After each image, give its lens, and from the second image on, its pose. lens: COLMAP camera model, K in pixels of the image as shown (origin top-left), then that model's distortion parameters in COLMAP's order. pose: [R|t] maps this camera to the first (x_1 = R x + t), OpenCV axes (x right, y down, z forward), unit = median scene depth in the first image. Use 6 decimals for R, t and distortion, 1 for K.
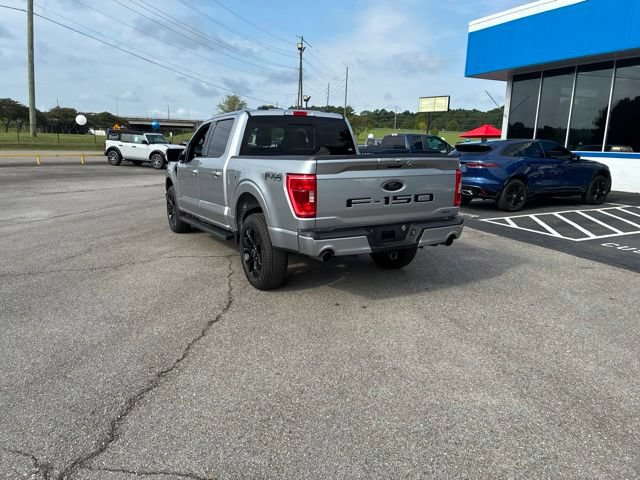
lens RADIAL K [[485.3, 0, 320.0], [0, 485.3, 240.0], [0, 0, 1]] dist [0.051099, -0.062798]
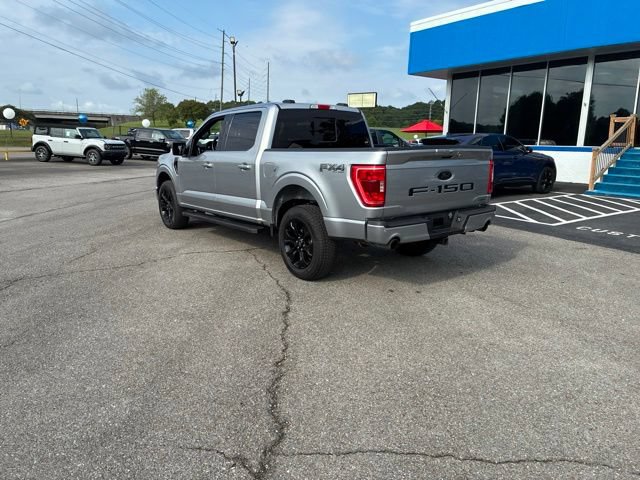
lens RADIAL K [[485.6, 0, 315.3], [0, 485.6, 231.5], [0, 0, 1]] dist [0.053112, -0.062934]
pose [[0.988340, -0.030162, 0.149246, -0.270996], [0.031325, 0.999494, -0.005450, 0.006864], [-0.149006, 0.010062, 0.988785, -0.004785]]
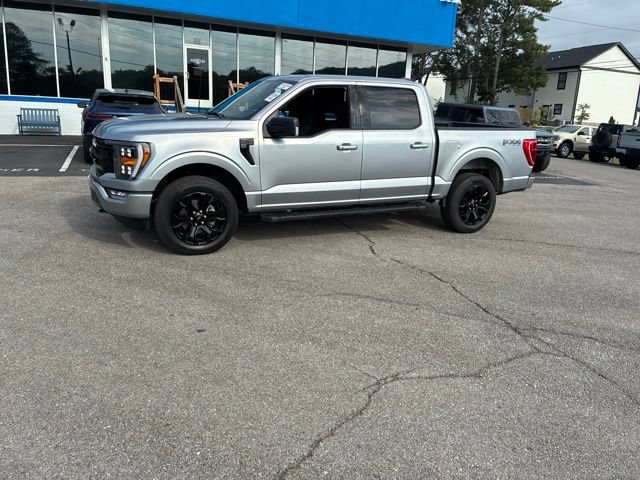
lens RADIAL K [[484.9, 0, 320.7], [0, 484.9, 233.6], [0, 0, 1]] dist [0.056552, -0.072335]
pose [[0.044375, -0.260563, 0.964437, -1.493956], [0.139917, 0.957493, 0.252249, -0.298297], [-0.989168, 0.123748, 0.078946, 1.392309]]
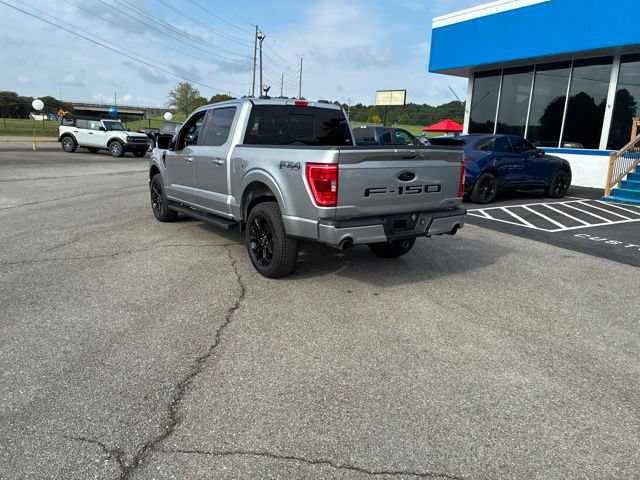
lens RADIAL K [[484.4, 0, 312.8], [0, 484.4, 238.7], [0, 0, 1]] dist [0.057998, -0.069422]
pose [[0.996424, 0.003882, 0.084410, -0.125367], [-0.005112, 0.999884, 0.014358, 0.006368], [-0.084345, -0.014738, 0.996328, -0.011041]]
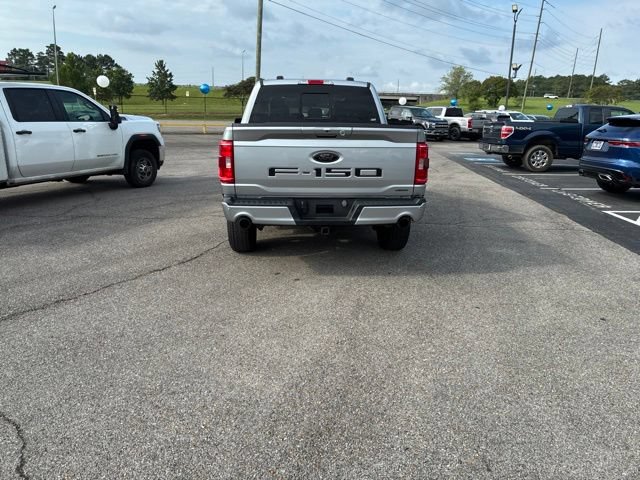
lens RADIAL K [[484.3, 0, 320.0], [0, 484.3, 240.0], [0, 0, 1]] dist [0.050385, -0.065580]
pose [[0.898739, 0.115891, -0.422892, 0.522285], [-0.094114, 0.992947, 0.072098, -0.016900], [0.428265, -0.024997, 0.903307, 0.129154]]
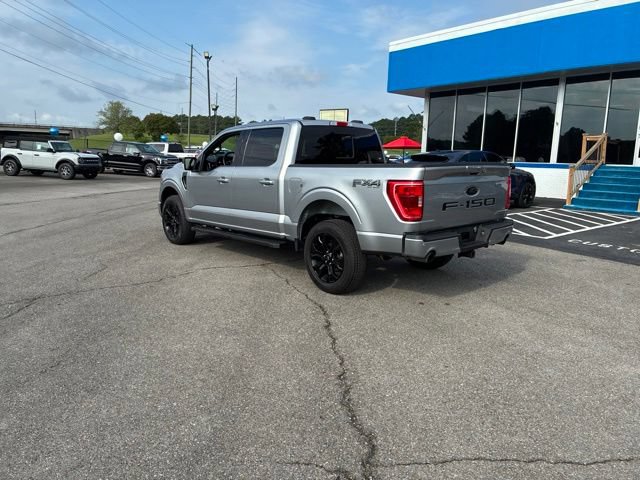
lens RADIAL K [[484.9, 0, 320.7], [0, 484.9, 233.6], [0, 0, 1]] dist [0.056552, -0.072335]
pose [[0.973288, -0.031414, 0.227429, -0.407304], [0.038844, 0.998845, -0.028270, 0.002531], [-0.226279, 0.036350, 0.973384, 0.009477]]
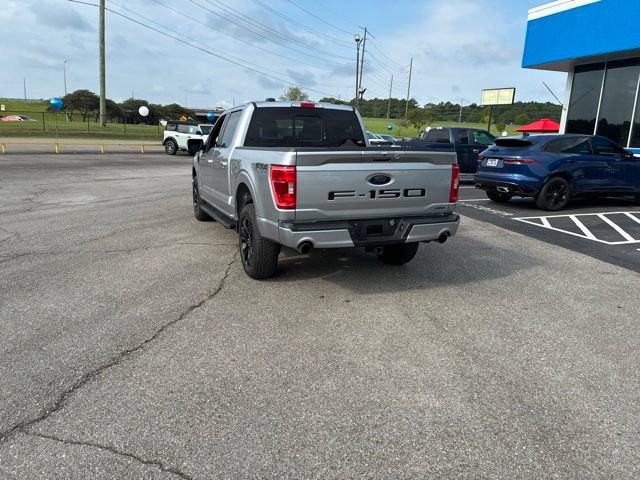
lens RADIAL K [[484.7, 0, 315.9], [0, 484.7, 240.8], [0, 0, 1]] dist [0.056448, -0.076138]
pose [[0.991117, 0.040481, -0.126679, 0.141864], [-0.038443, 0.999090, 0.018496, -0.000983], [0.127312, -0.013462, 0.991771, 0.008697]]
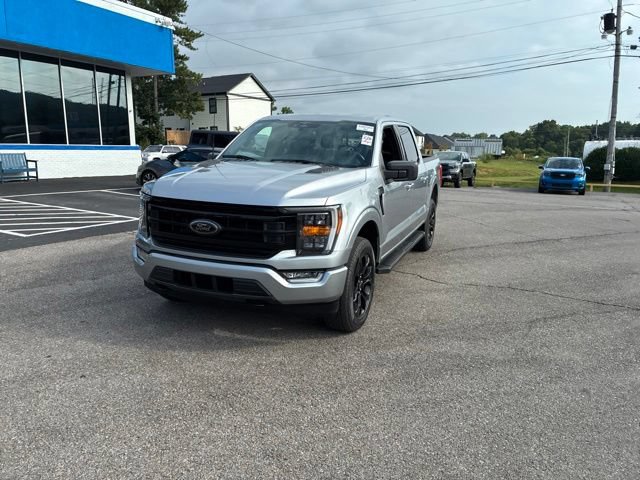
lens RADIAL K [[484.7, 0, 315.9], [0, 484.7, 240.8], [0, 0, 1]] dist [0.056448, -0.076138]
pose [[-0.620306, -0.181202, 0.763142, -1.109064], [0.119325, 0.939824, 0.320145, -0.466443], [-0.775230, 0.289650, -0.561356, 2.241374]]
